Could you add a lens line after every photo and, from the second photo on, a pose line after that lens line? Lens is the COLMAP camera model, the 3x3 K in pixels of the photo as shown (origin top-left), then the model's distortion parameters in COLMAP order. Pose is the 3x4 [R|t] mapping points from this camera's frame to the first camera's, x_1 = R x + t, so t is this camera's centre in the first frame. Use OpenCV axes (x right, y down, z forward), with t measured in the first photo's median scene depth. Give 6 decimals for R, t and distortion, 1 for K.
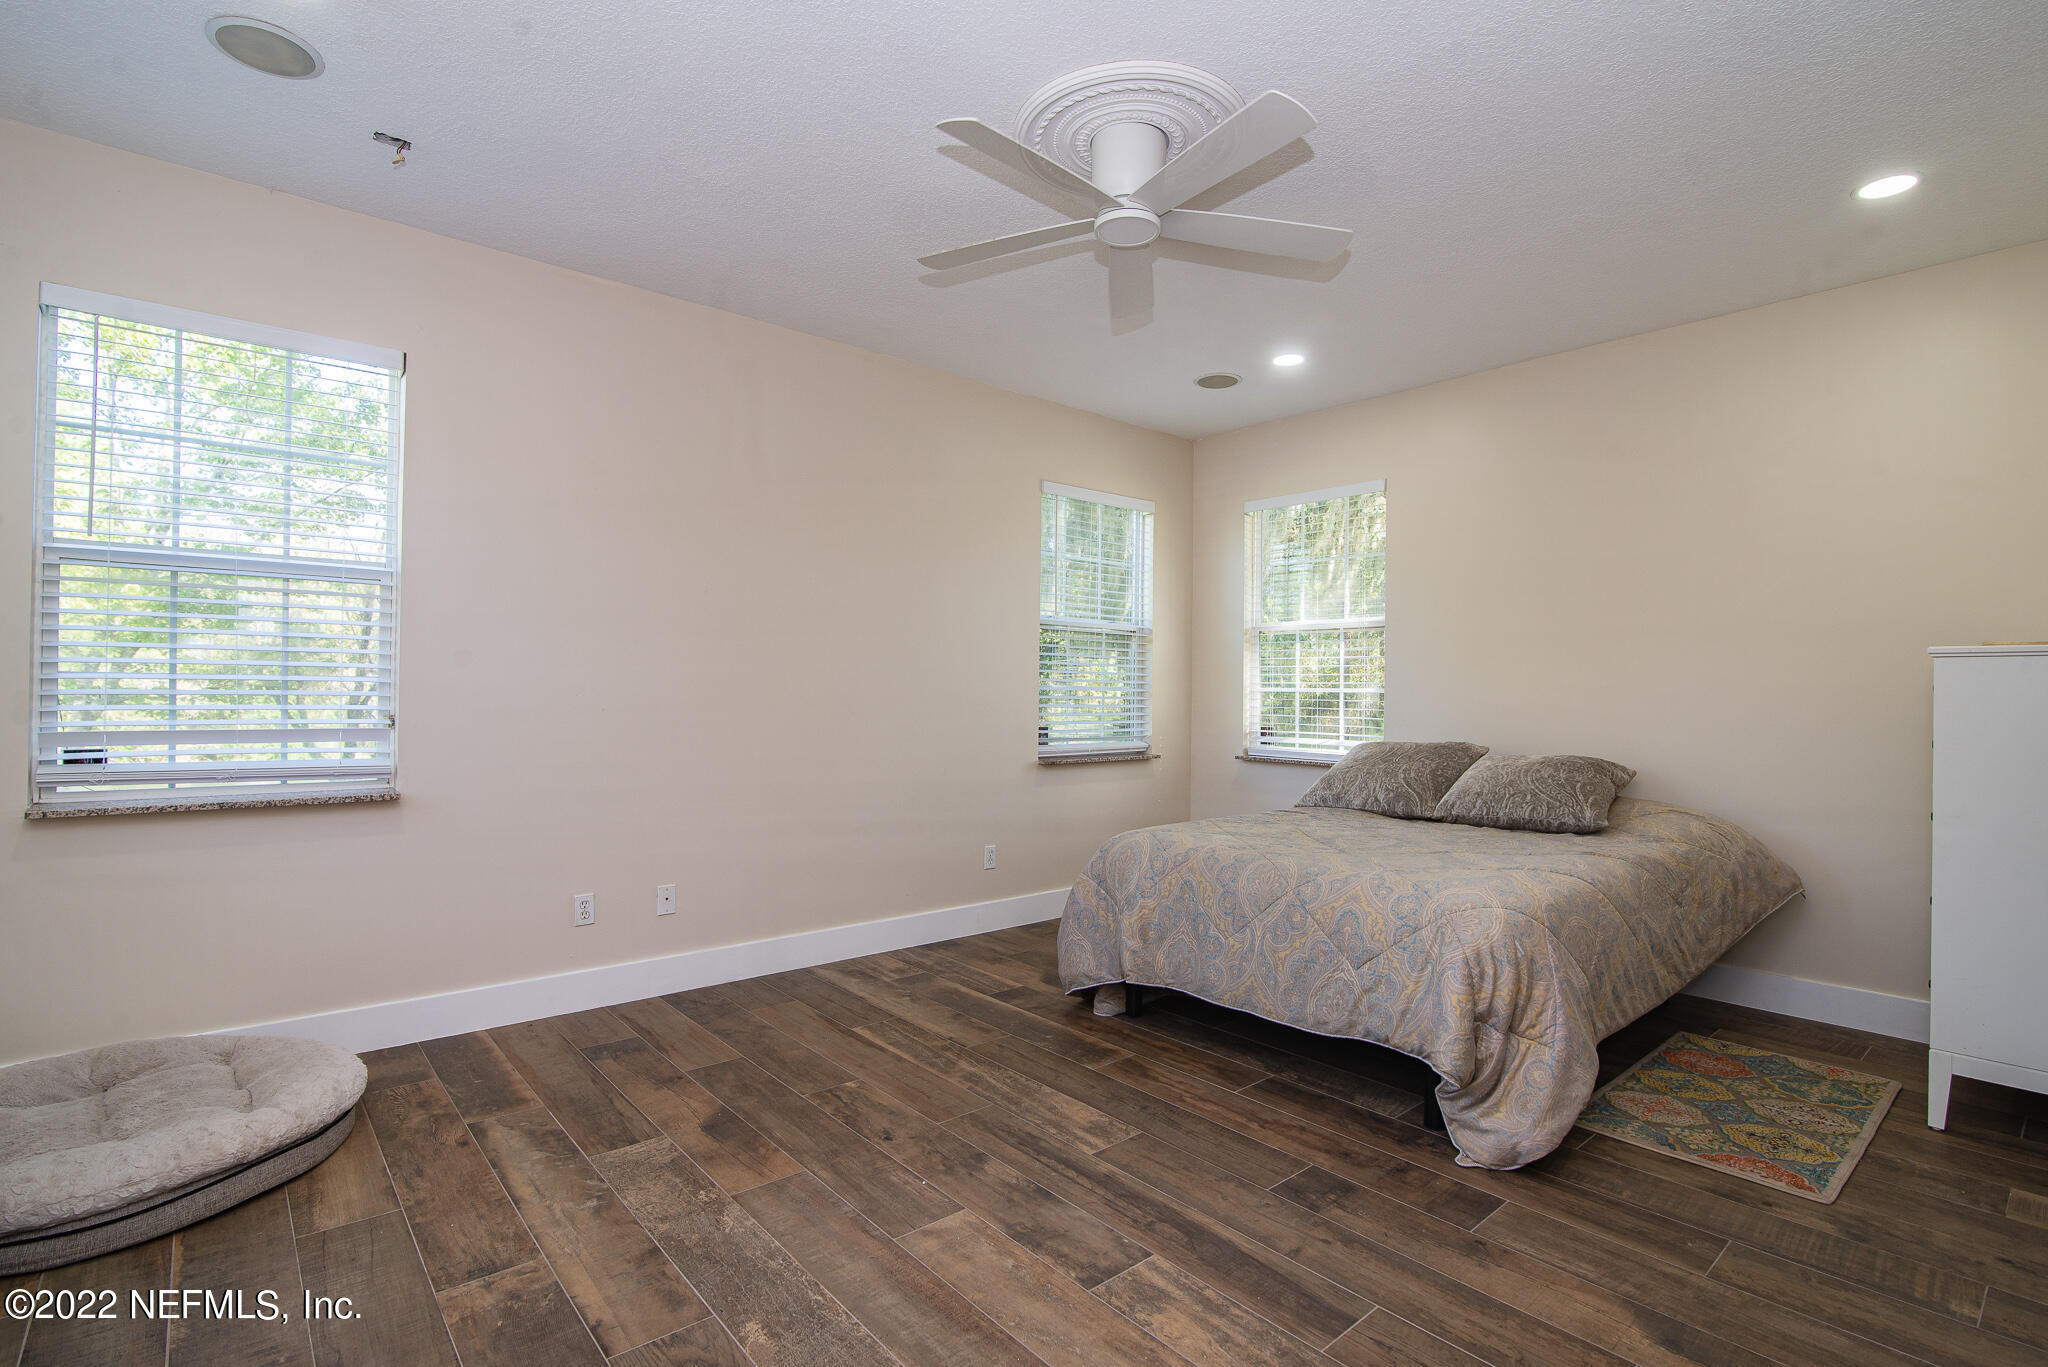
lens RADIAL K [[960.9, 0, 1011.4], [0, 960.9, 684.6], [0, 0, 1]] dist [-0.020415, 0.000097]
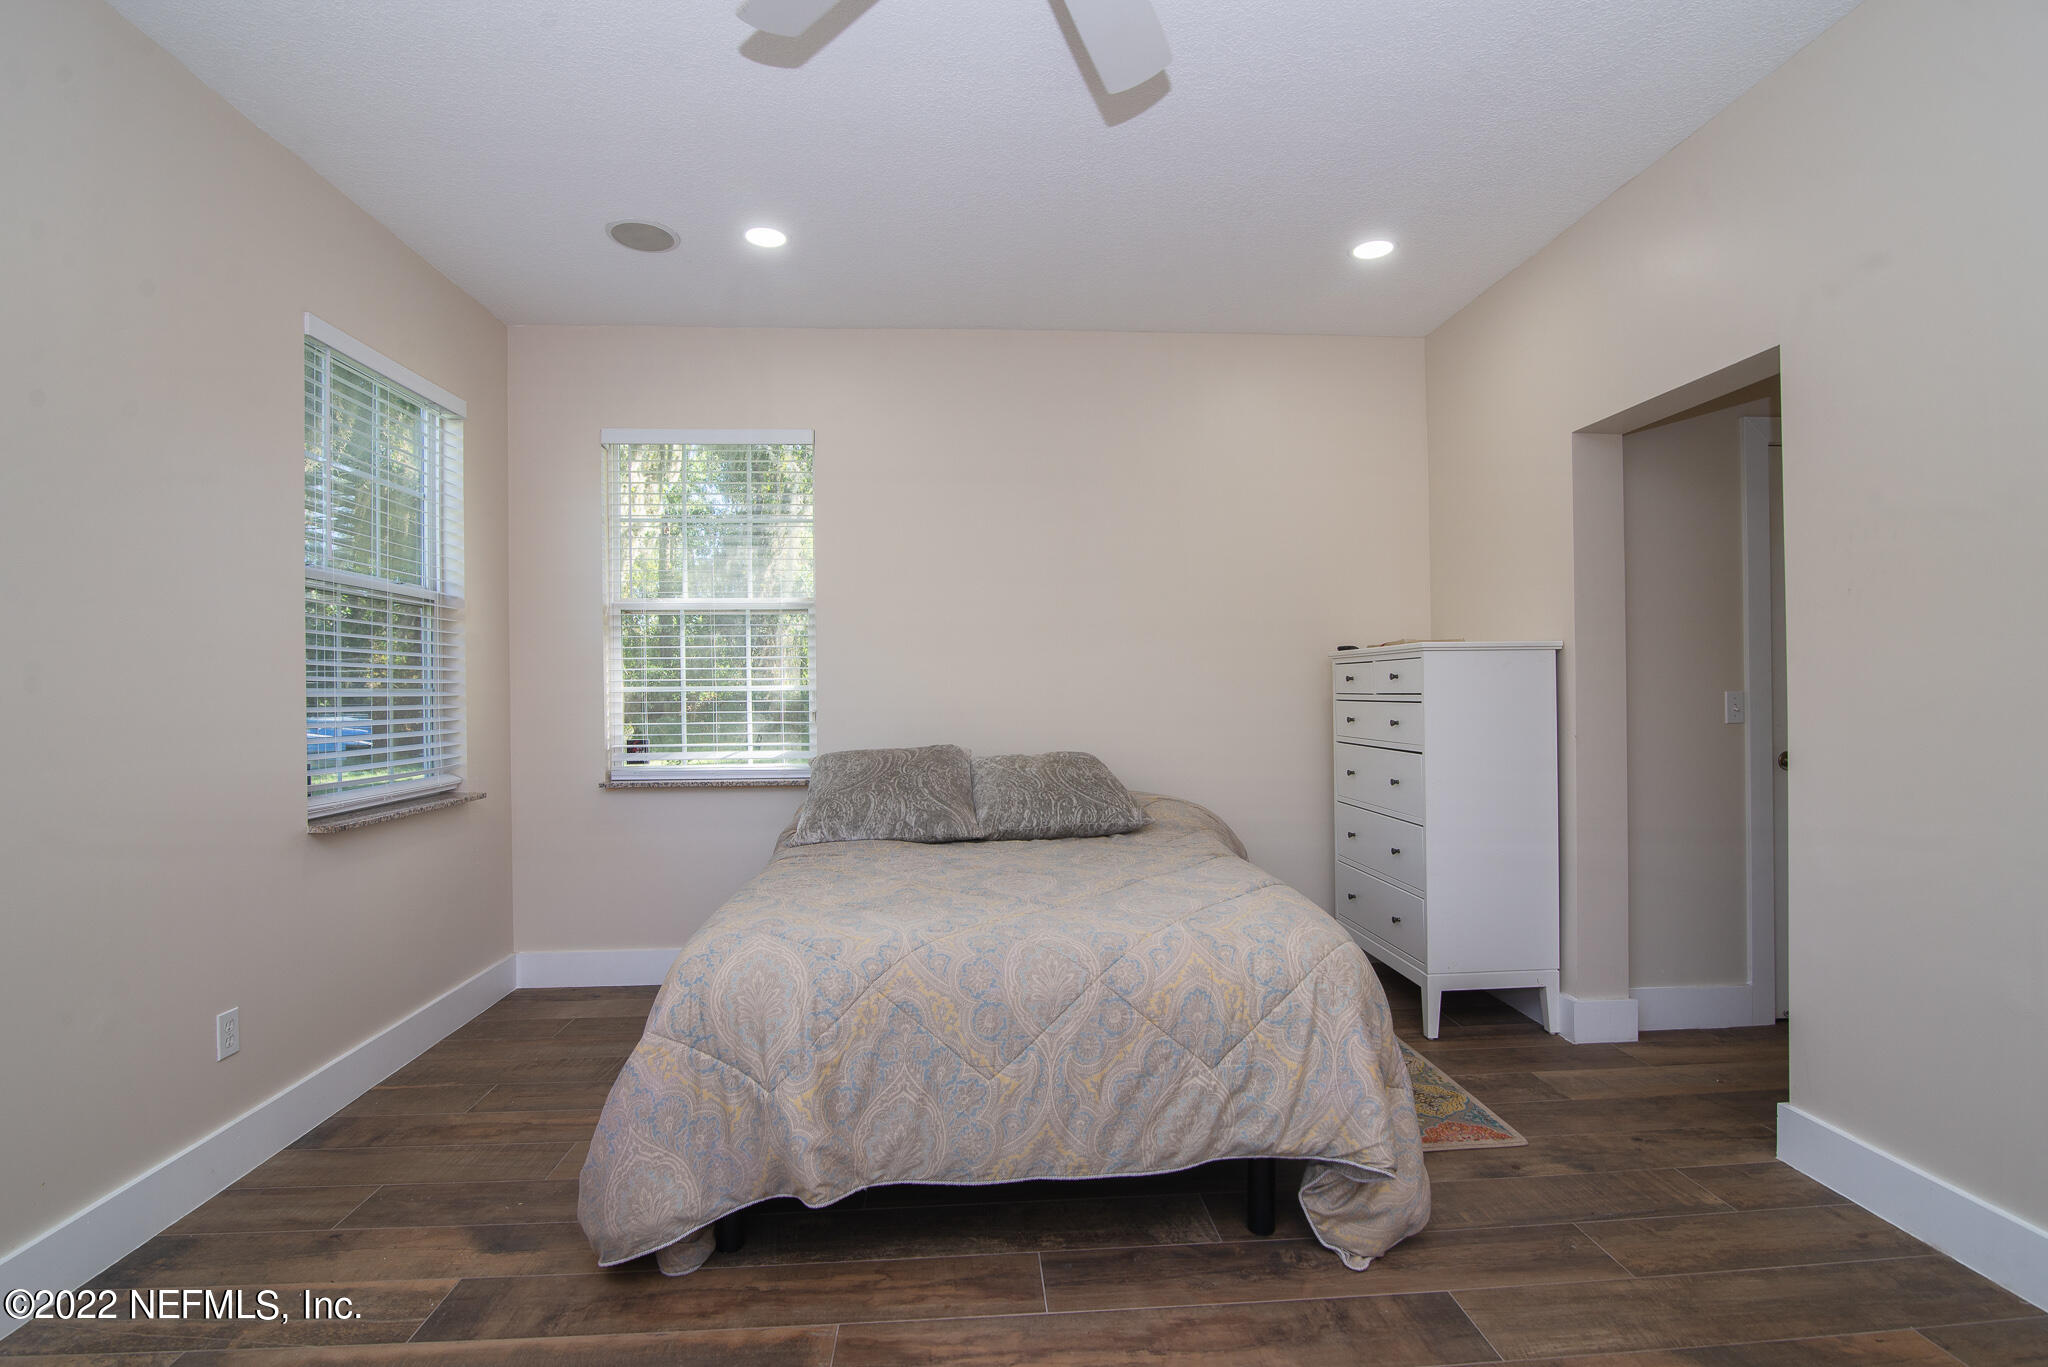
lens RADIAL K [[960.9, 0, 1028.8], [0, 960.9, 689.0], [0, 0, 1]] dist [-0.020415, 0.000097]
pose [[0.593811, -0.019280, 0.804373, -0.227083], [0.013537, 0.999811, 0.013971, -0.002026], [-0.804490, 0.002592, 0.593960, 0.506436]]
